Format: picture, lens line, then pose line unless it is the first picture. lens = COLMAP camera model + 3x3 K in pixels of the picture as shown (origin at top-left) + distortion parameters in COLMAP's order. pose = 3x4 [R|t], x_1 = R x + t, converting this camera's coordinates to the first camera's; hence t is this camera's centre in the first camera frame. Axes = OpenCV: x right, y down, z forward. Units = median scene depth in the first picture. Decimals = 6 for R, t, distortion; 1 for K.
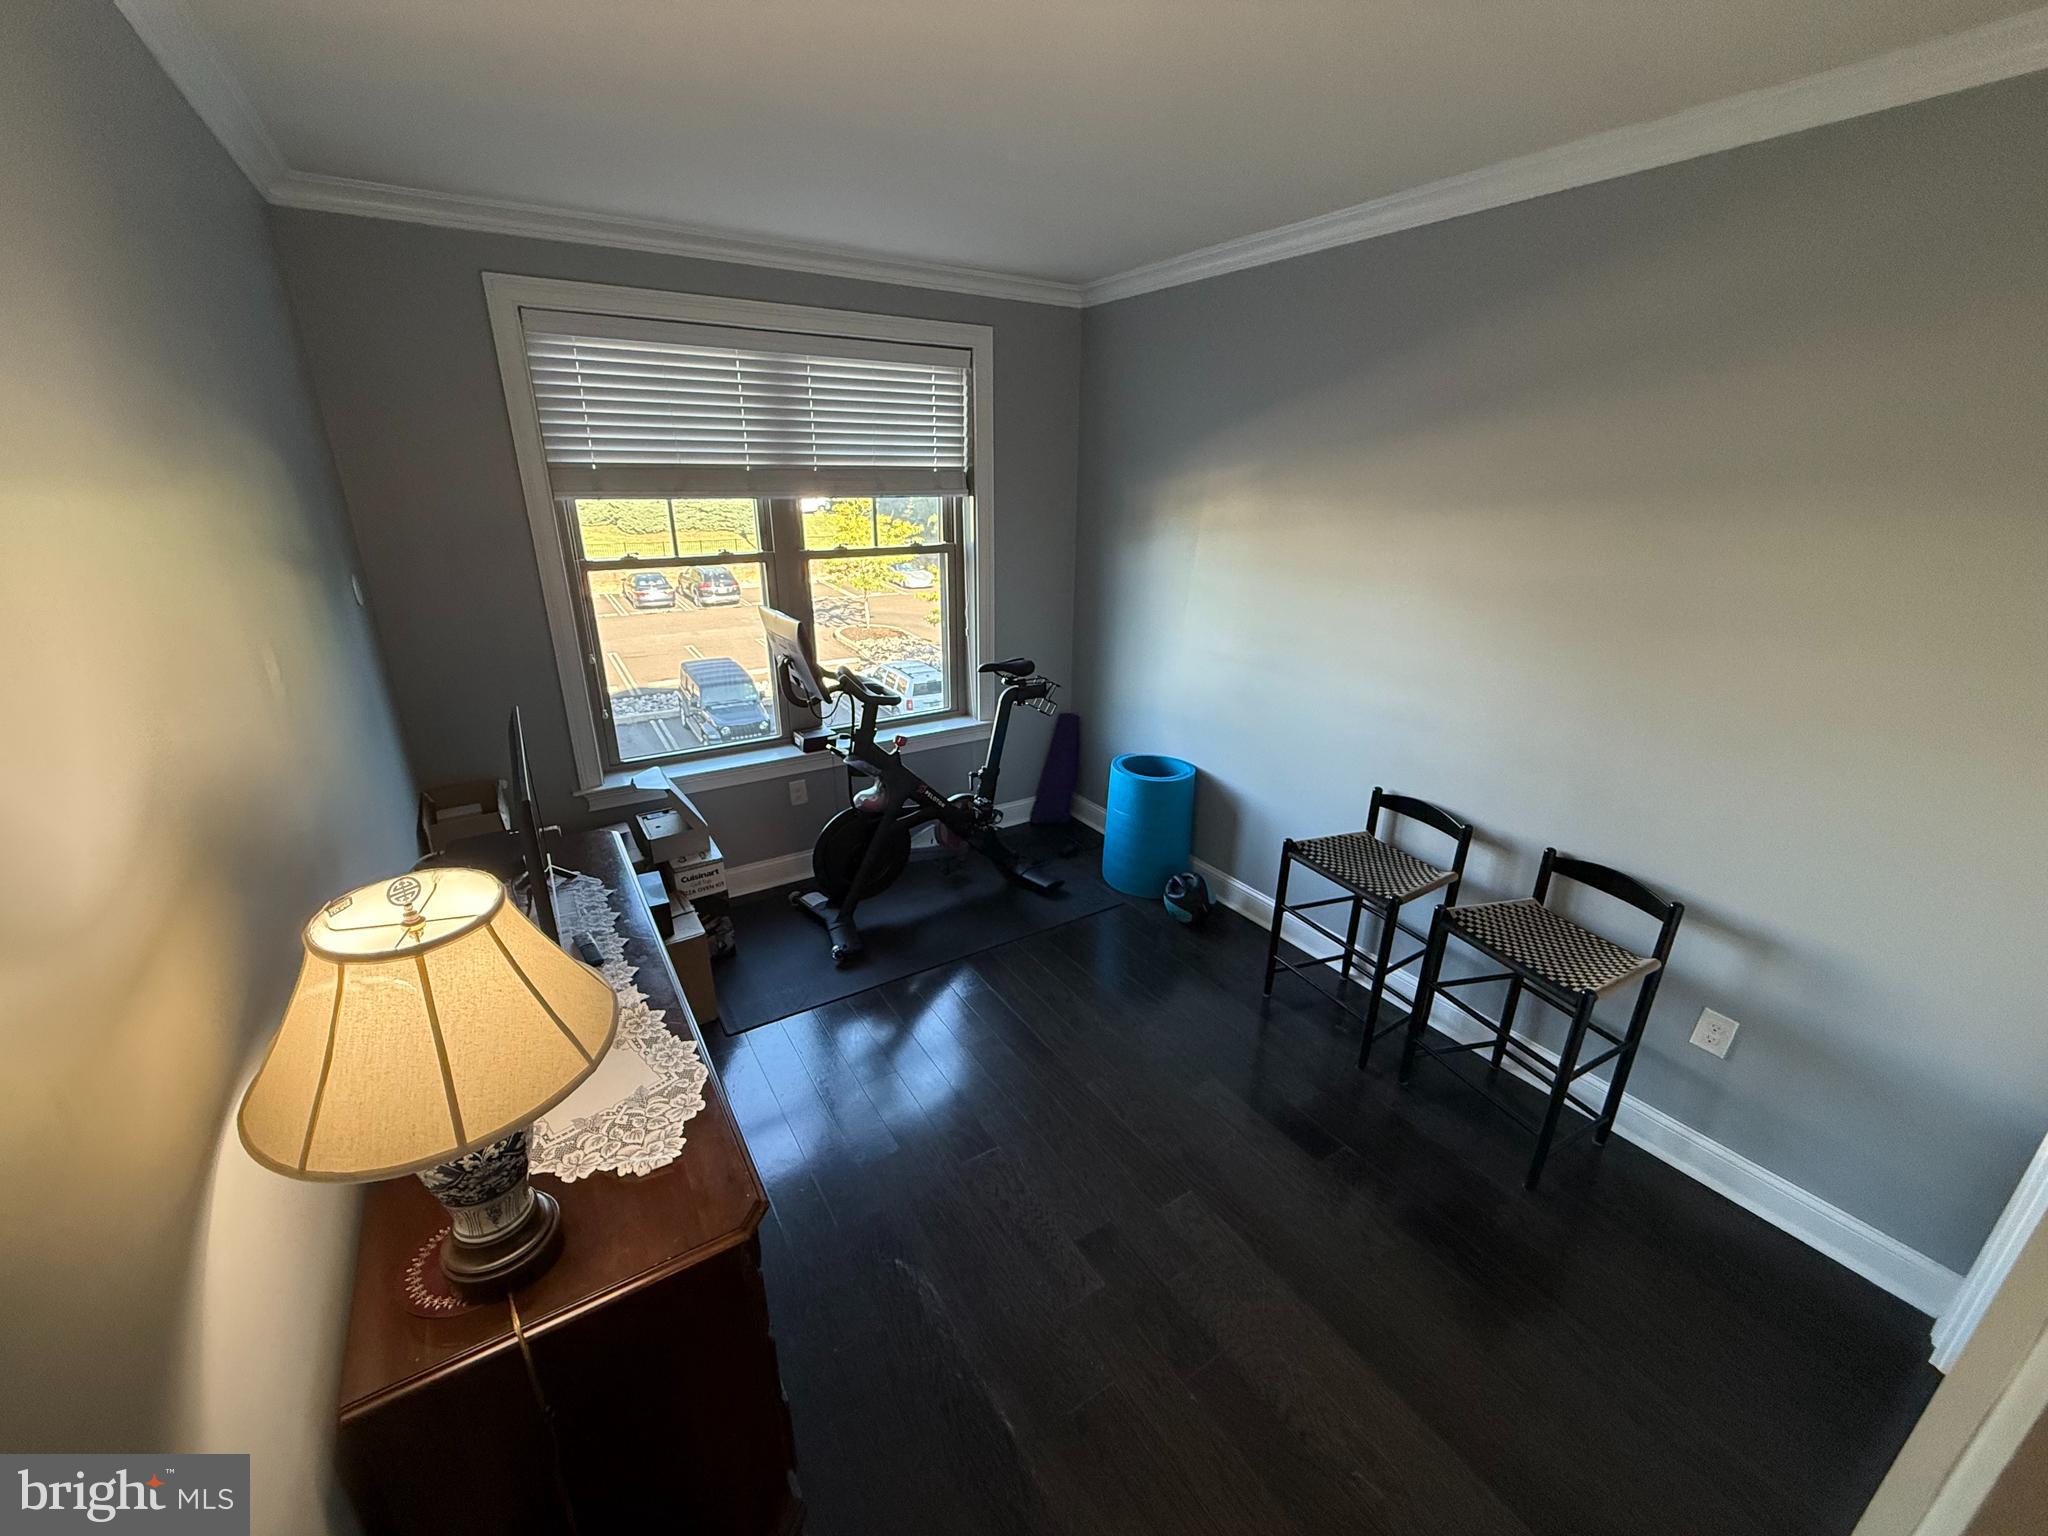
lens RADIAL K [[818.1, 0, 1023.6], [0, 818.1, 777.7], [0, 0, 1]] dist [-0.000934, 0.000562]
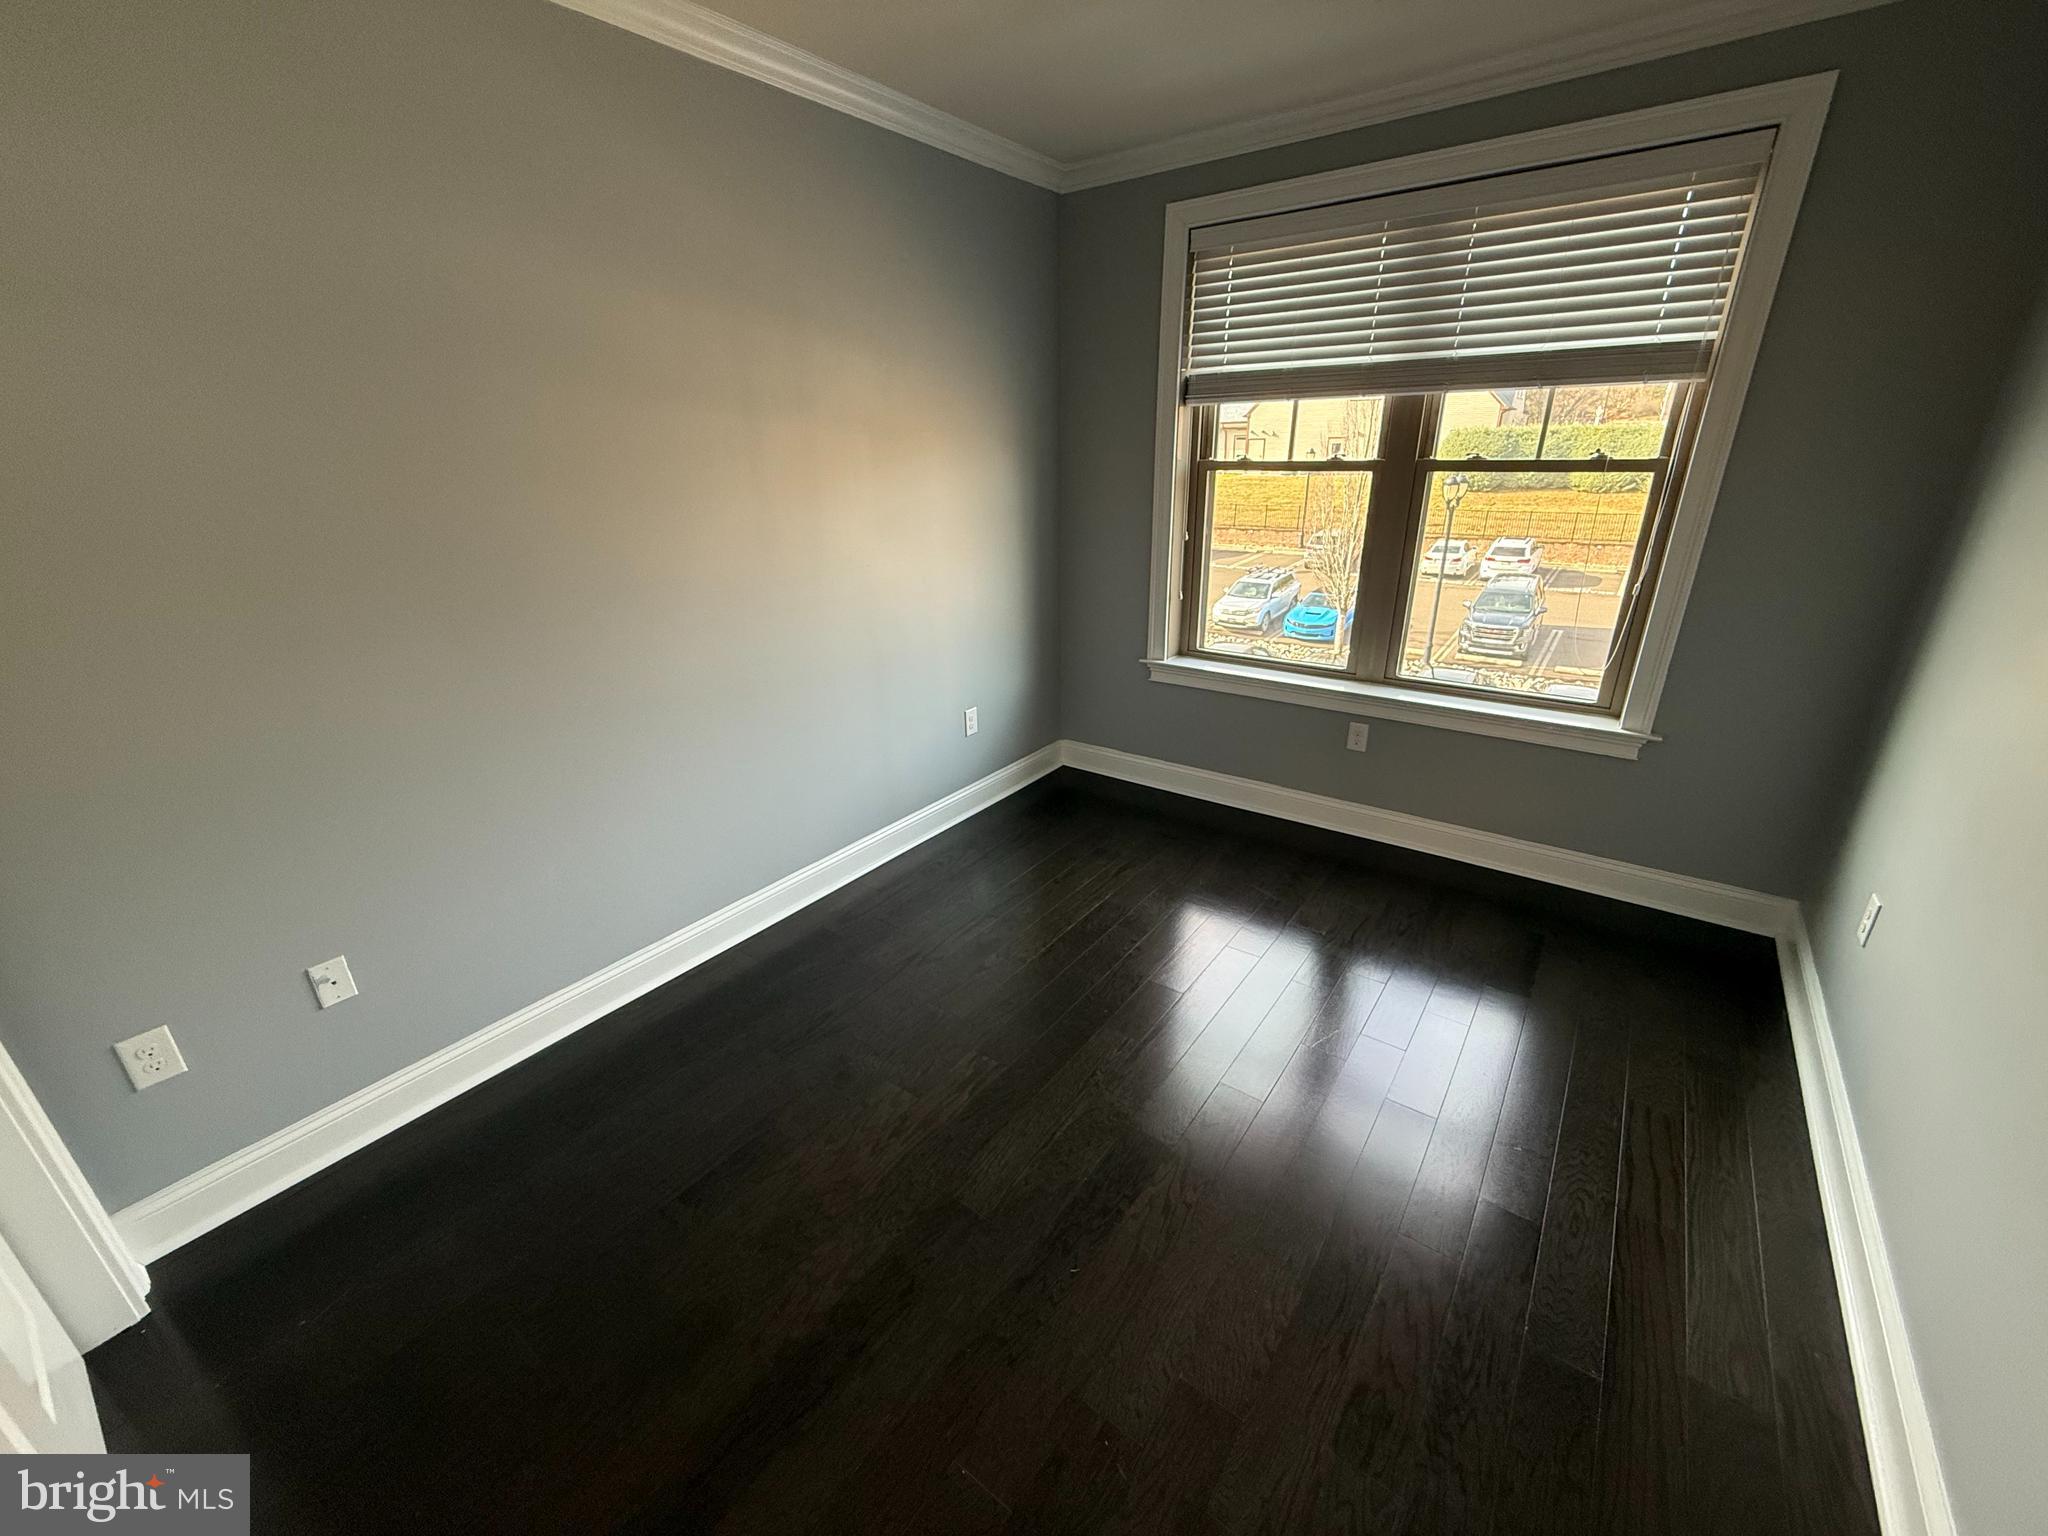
lens RADIAL K [[818.1, 0, 1023.7], [0, 818.1, 776.0], [0, 0, 1]] dist [-0.000934, 0.000562]
pose [[0.372225, 0.370234, -0.851102, 0.449309], [-0.269103, 0.920656, 0.282799, -0.111936], [0.888275, 0.123770, 0.442323, 0.321845]]
